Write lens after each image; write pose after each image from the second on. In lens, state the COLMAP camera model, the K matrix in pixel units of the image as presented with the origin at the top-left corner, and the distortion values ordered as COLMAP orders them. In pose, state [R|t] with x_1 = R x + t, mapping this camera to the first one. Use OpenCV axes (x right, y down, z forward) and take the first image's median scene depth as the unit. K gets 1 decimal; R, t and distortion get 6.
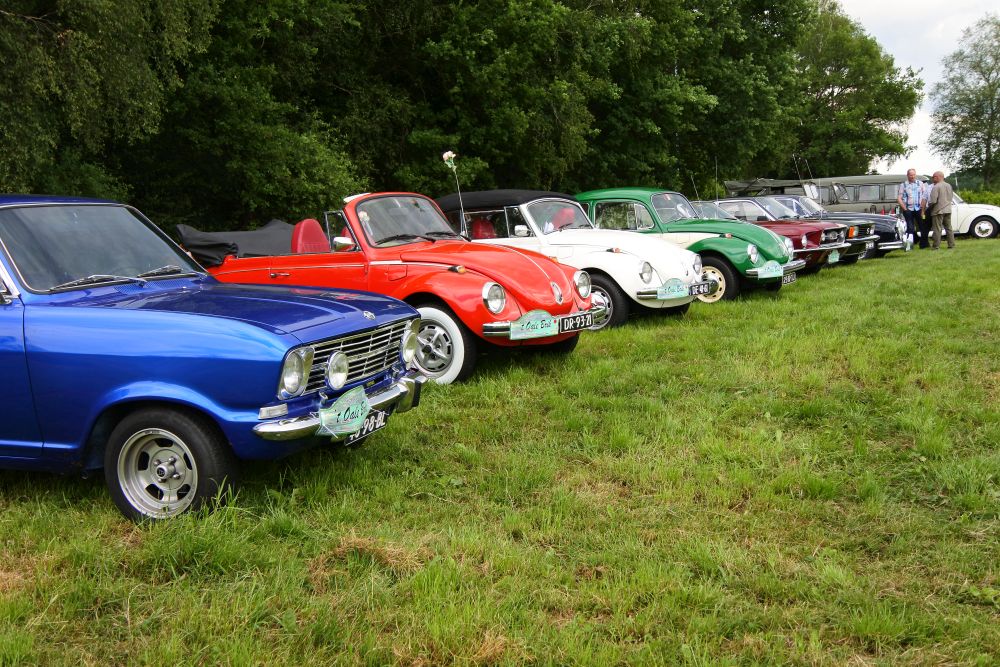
lens RADIAL K [[1148.3, 0, 490.7], [0, 1148.3, 335.0], [0, 0, 1]] dist [0.057366, 0.000000]
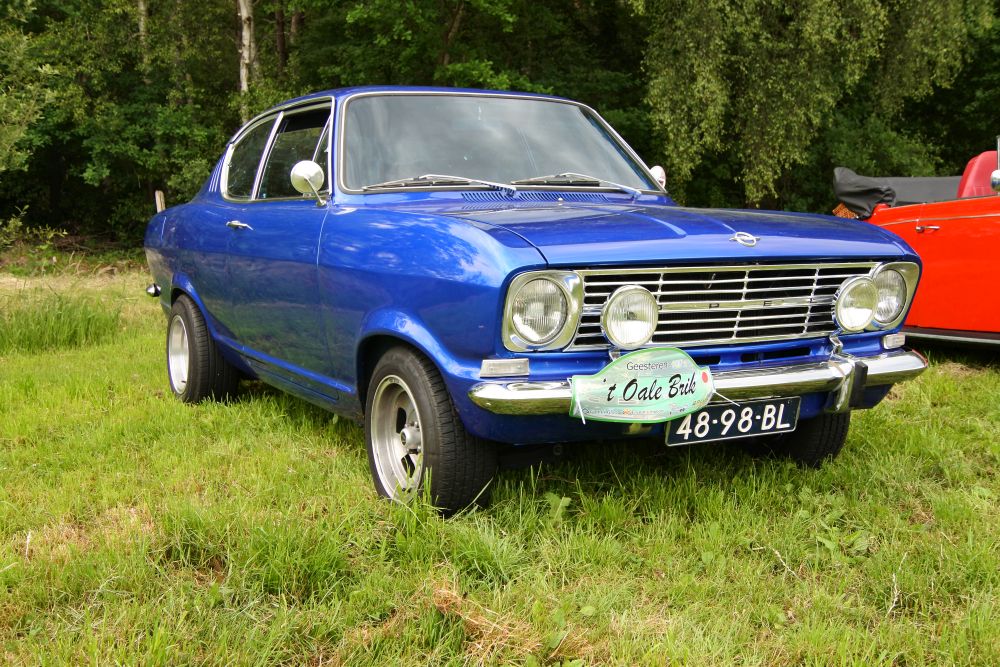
lens RADIAL K [[1181.0, 0, 491.9], [0, 1181.0, 329.7], [0, 0, 1]] dist [0.078857, 0.000000]
pose [[0.728174, 0.085408, -0.680050, 0.102318], [-0.090230, 0.995516, 0.028413, 0.010972], [0.679427, 0.040672, 0.732615, 0.207493]]
